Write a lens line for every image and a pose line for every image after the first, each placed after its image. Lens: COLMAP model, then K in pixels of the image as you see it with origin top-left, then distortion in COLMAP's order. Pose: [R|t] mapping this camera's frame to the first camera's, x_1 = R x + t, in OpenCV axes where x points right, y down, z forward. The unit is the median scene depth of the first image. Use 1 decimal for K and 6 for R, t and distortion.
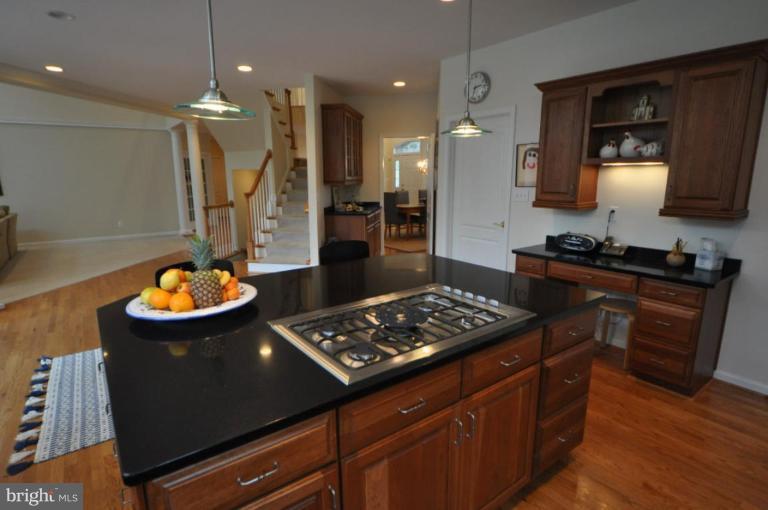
lens RADIAL K [[401.3, 0, 380.6], [0, 401.3, 259.5], [0, 0, 1]] dist [-0.023600, 0.001236]
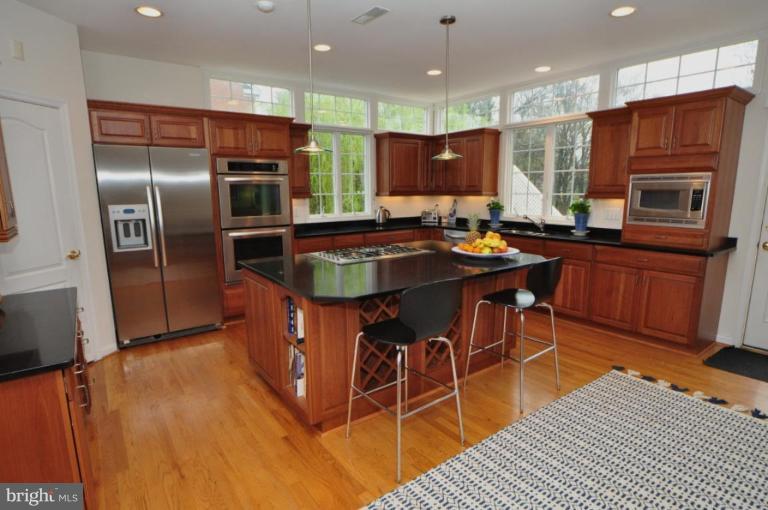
lens RADIAL K [[401.3, 0, 380.6], [0, 401.3, 259.5], [0, 0, 1]] dist [-0.023600, 0.001236]
pose [[-0.999939, 0.010165, 0.004347, -0.003963], [0.011054, 0.926500, 0.376133, -0.297433], [-0.000204, 0.376158, -0.926556, 1.480222]]
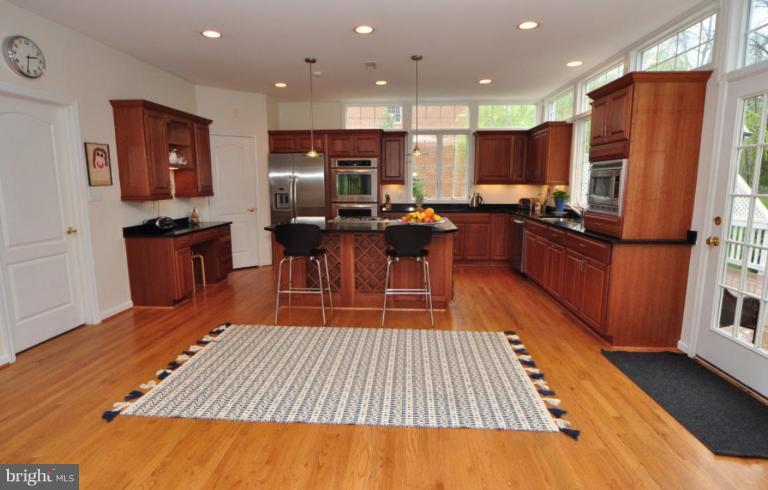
lens RADIAL K [[402.7, 0, 384.0], [0, 402.7, 245.0], [0, 0, 1]] dist [-0.042814, -0.000594]
pose [[-0.764888, -0.092651, 0.637466, -1.035590], [0.142245, 0.940879, 0.307429, -0.302831], [-0.628262, 0.325825, -0.706488, 1.614577]]
